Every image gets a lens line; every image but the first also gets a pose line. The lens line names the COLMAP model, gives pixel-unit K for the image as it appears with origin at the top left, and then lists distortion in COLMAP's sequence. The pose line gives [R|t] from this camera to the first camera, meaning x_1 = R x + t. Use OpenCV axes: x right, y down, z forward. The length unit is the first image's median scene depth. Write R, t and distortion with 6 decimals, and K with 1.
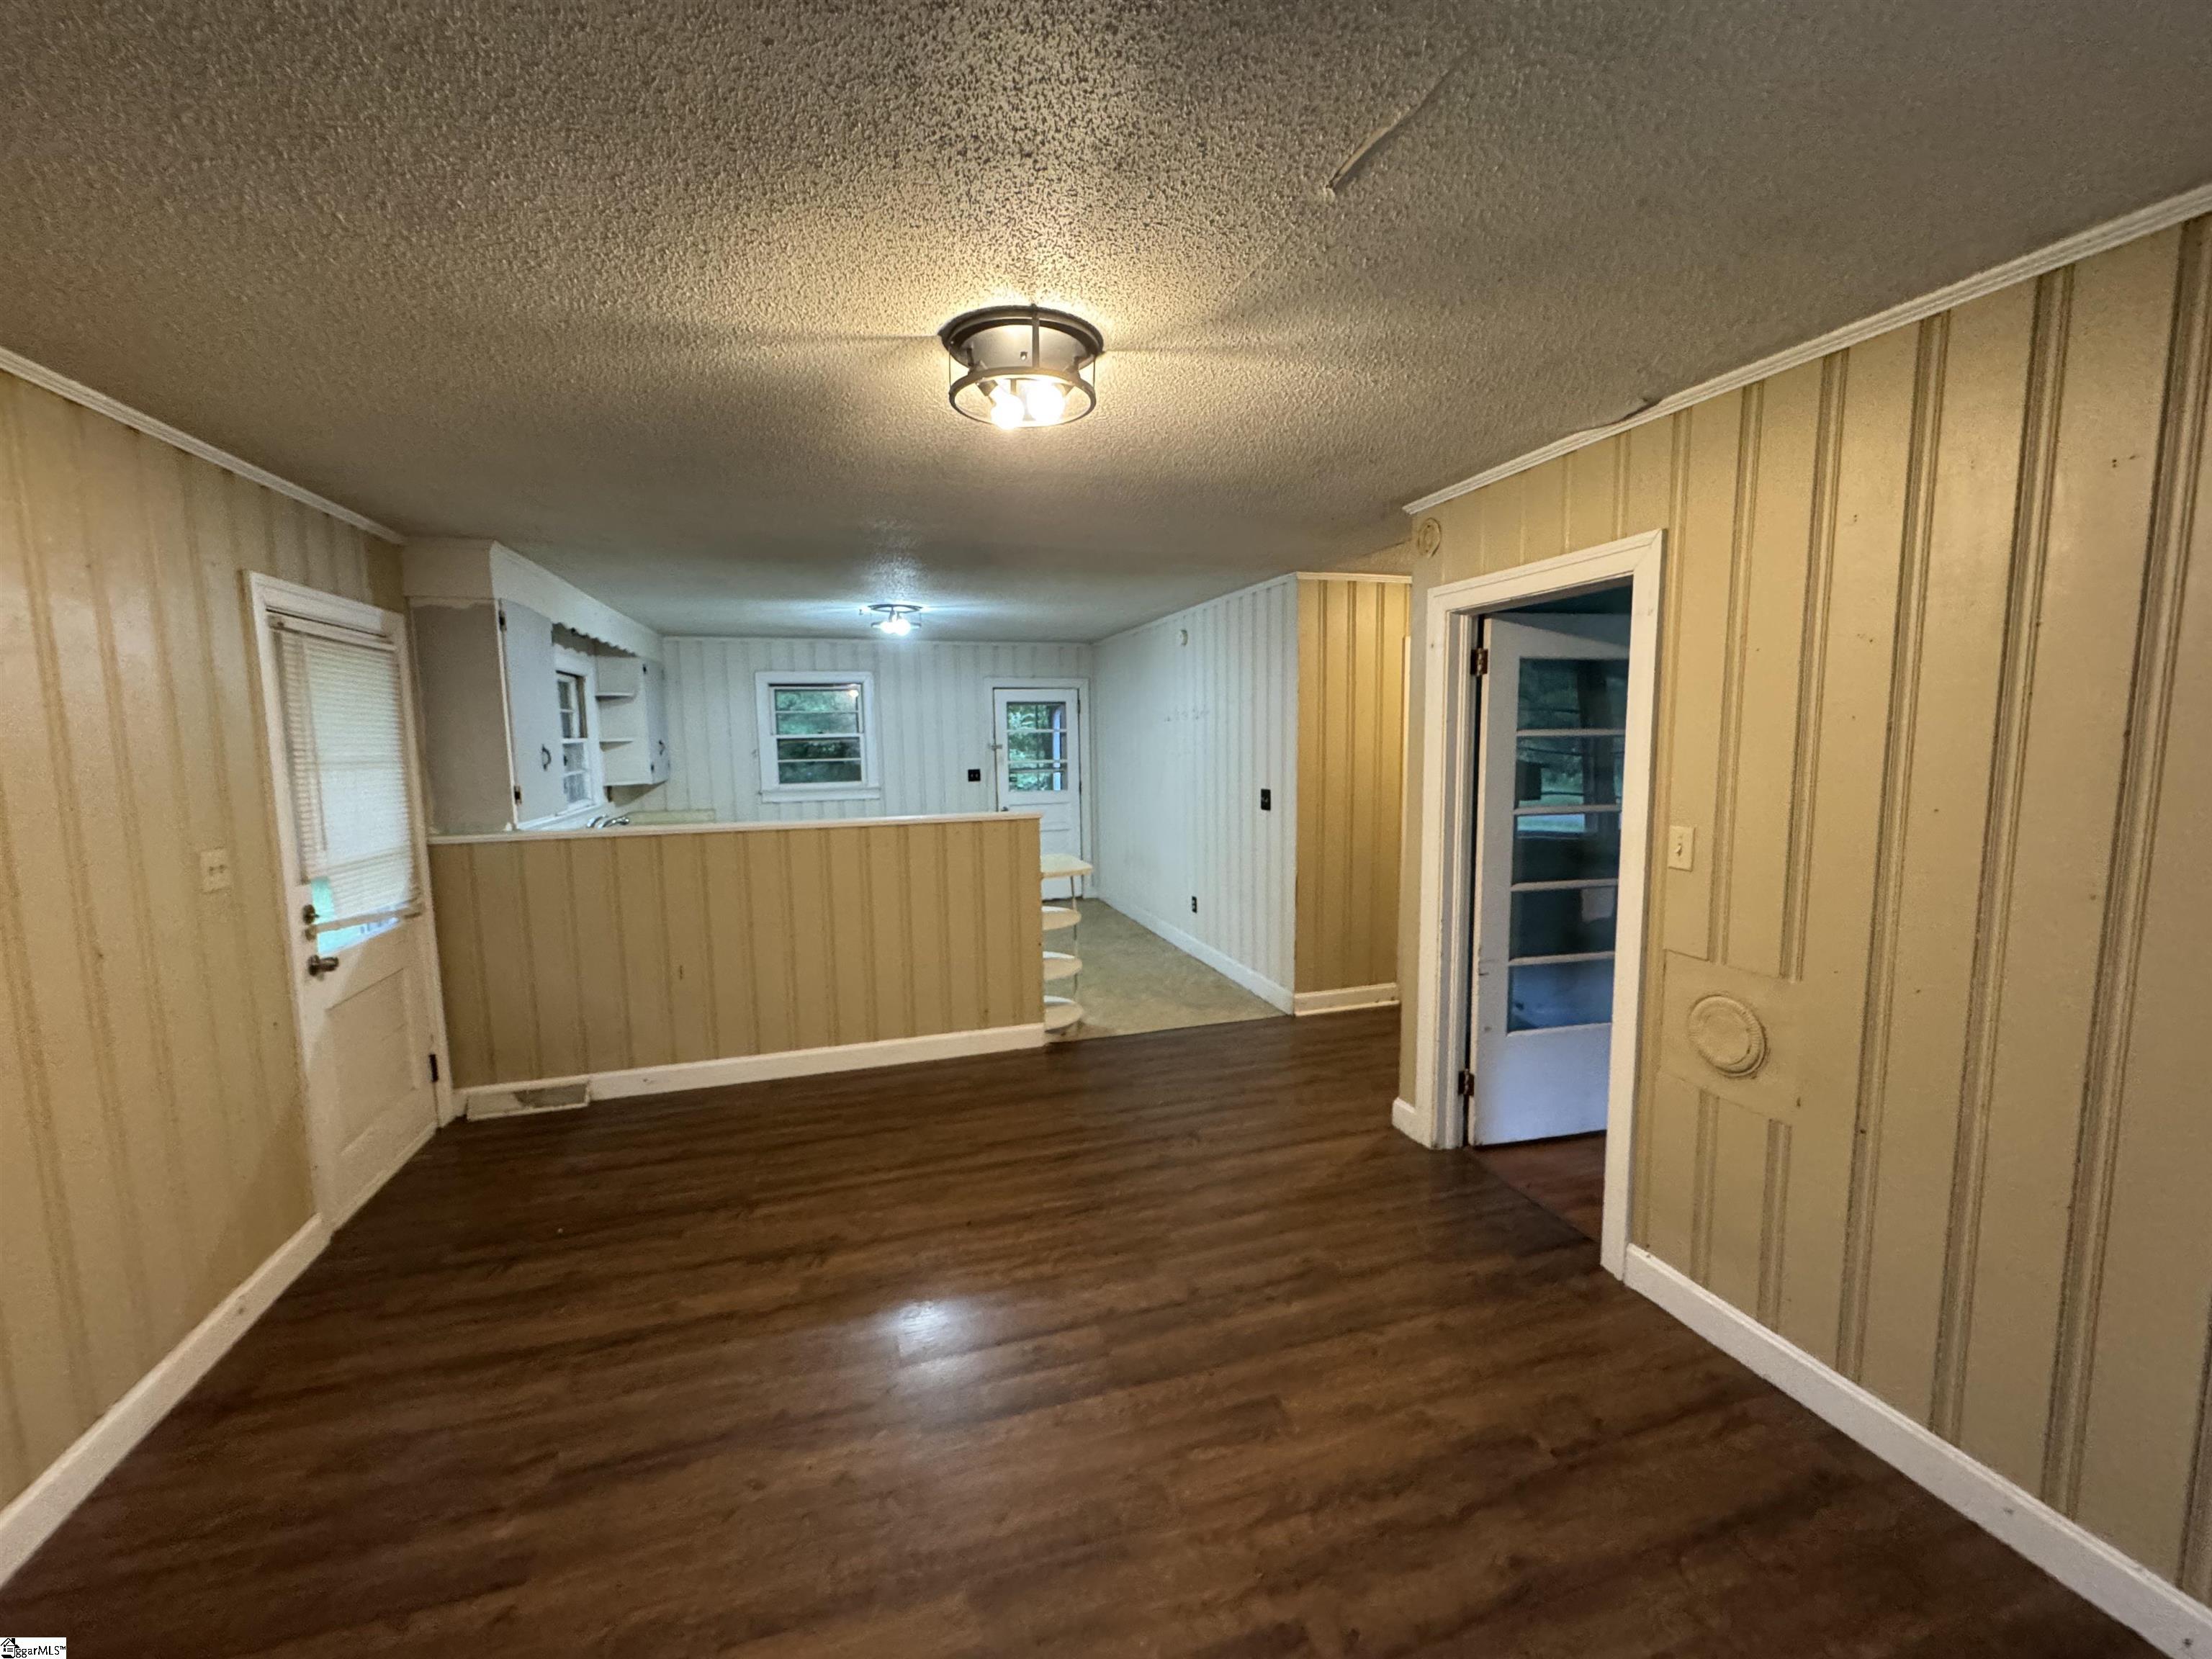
lens RADIAL K [[883.5, 0, 1105.7], [0, 883.5, 830.4], [0, 0, 1]] dist [0.000126, -0.000380]
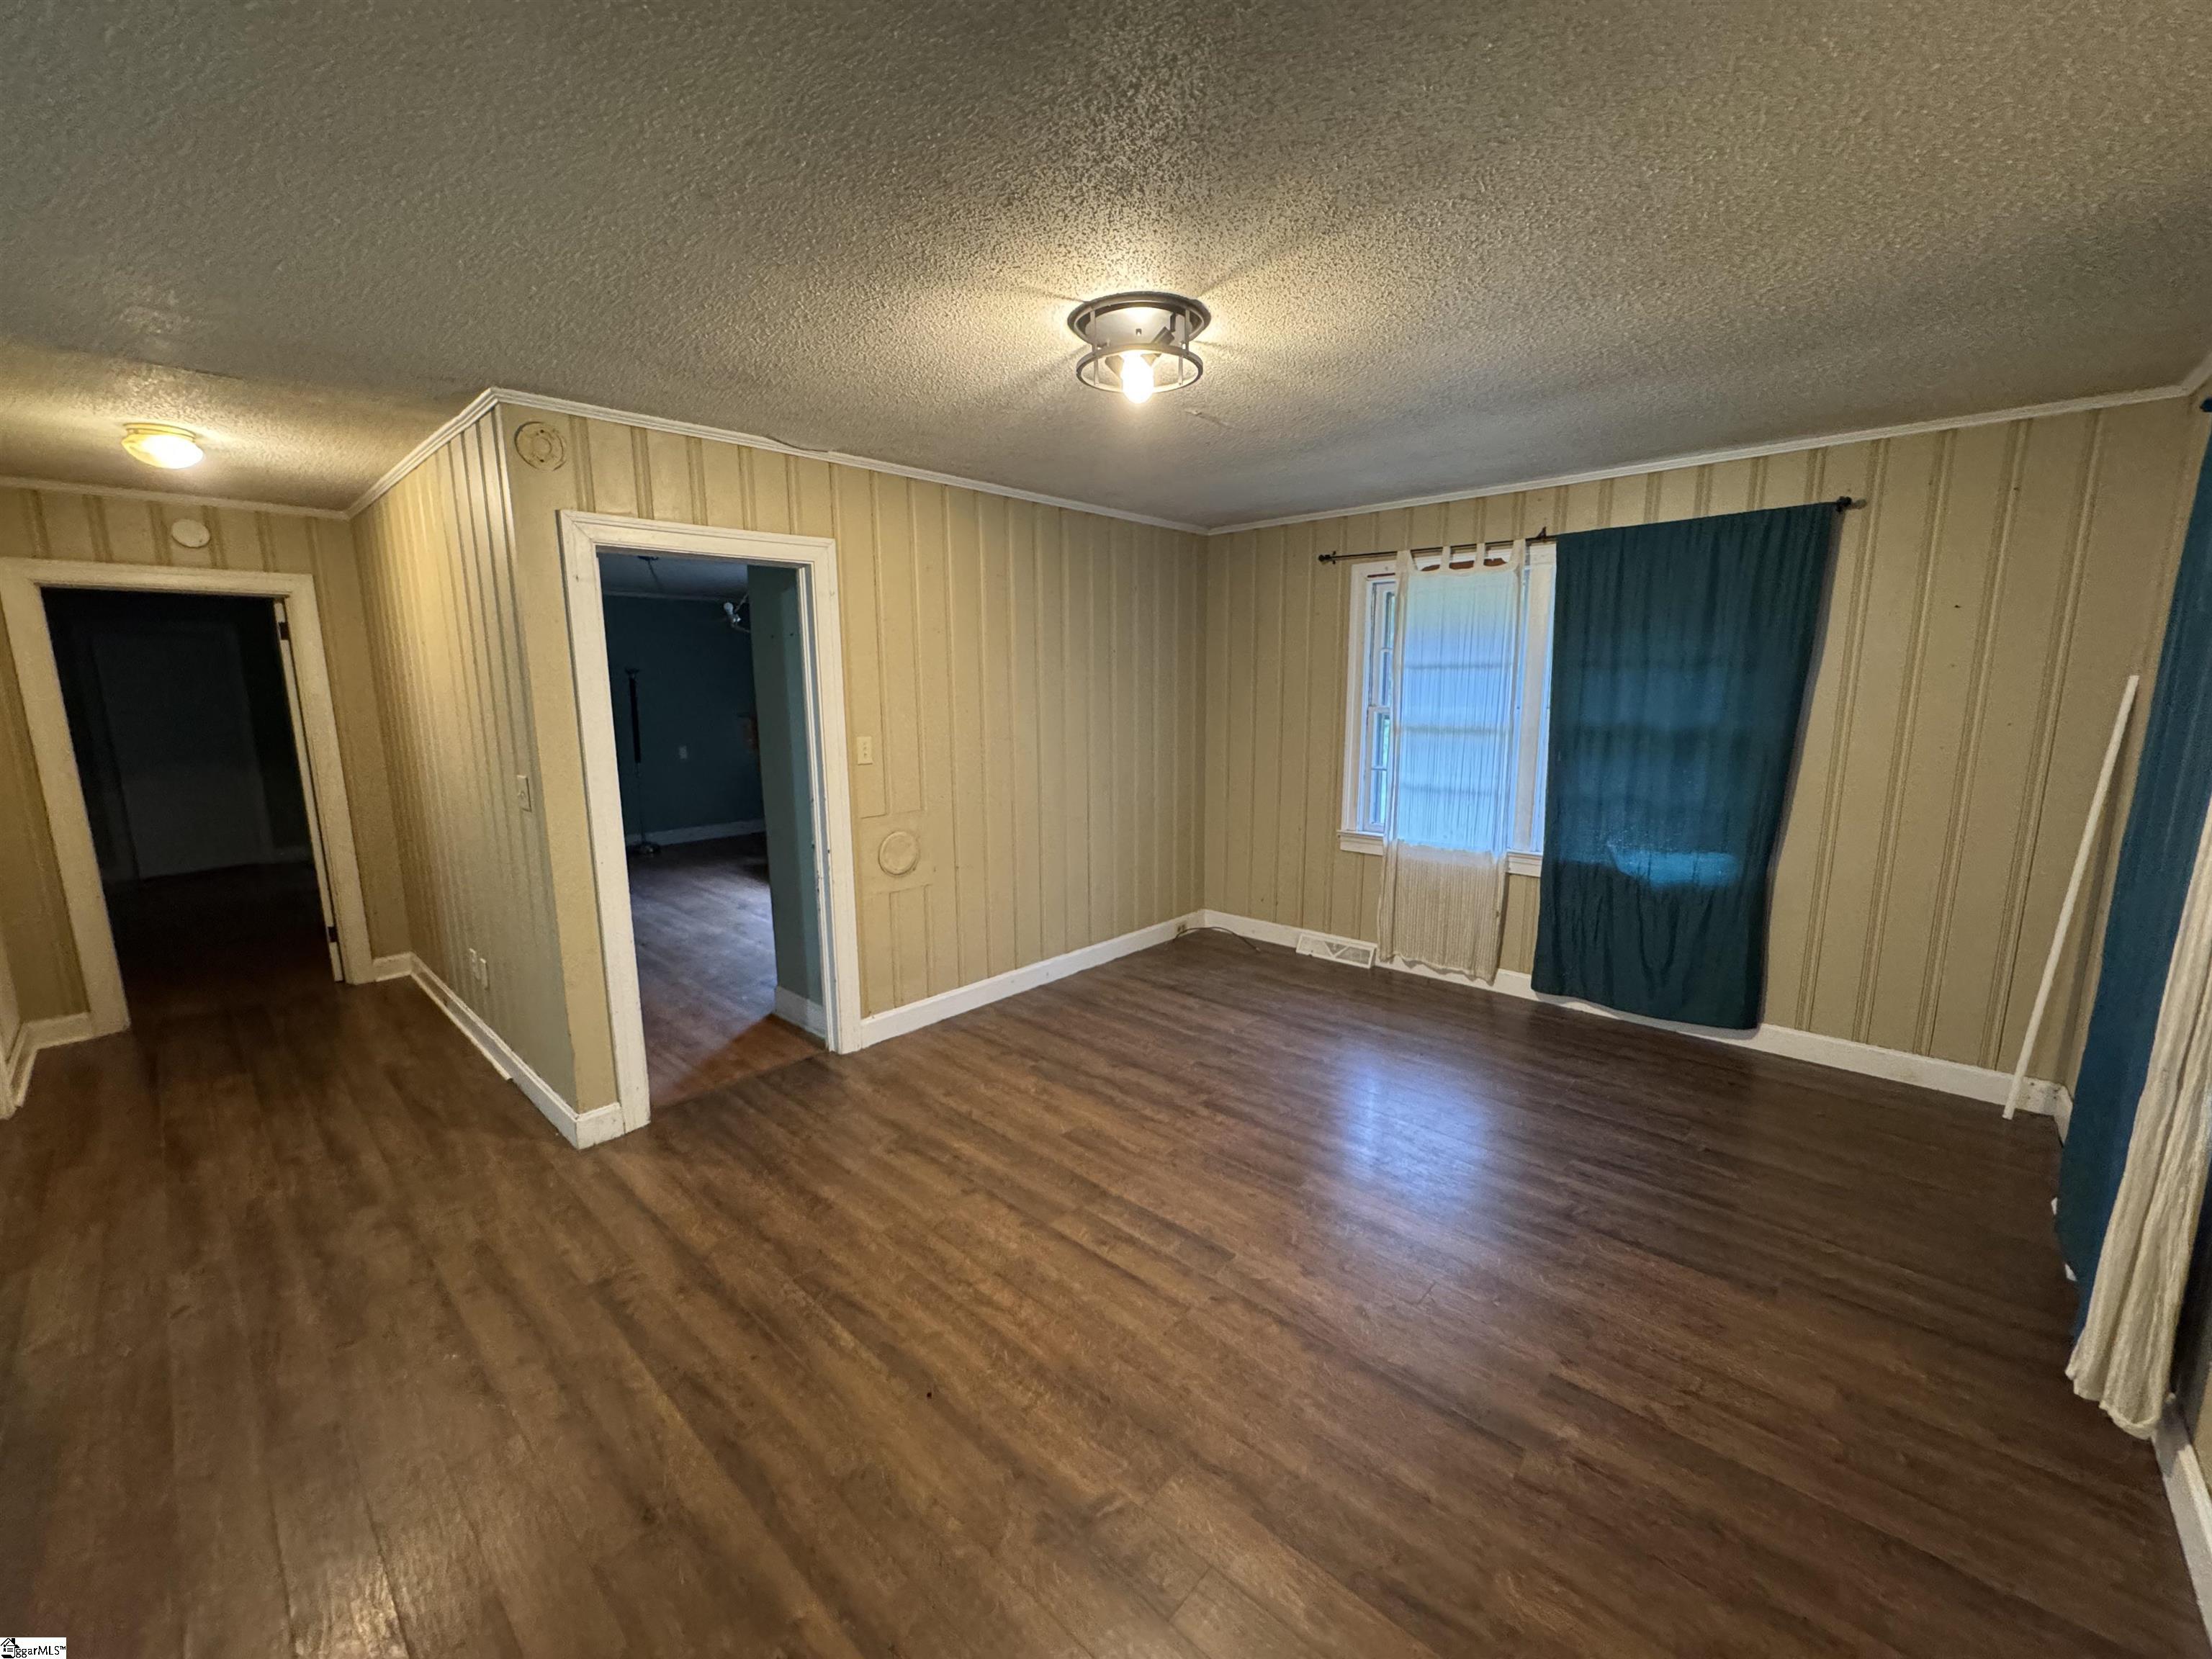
lens RADIAL K [[883.5, 0, 1104.8], [0, 883.5, 831.9], [0, 0, 1]] dist [0.000126, -0.000380]
pose [[-0.505071, -0.127076, 0.853672, -0.906620], [0.108767, 0.971844, 0.209019, -0.120268], [-0.856197, 0.198420, -0.477028, 1.372375]]
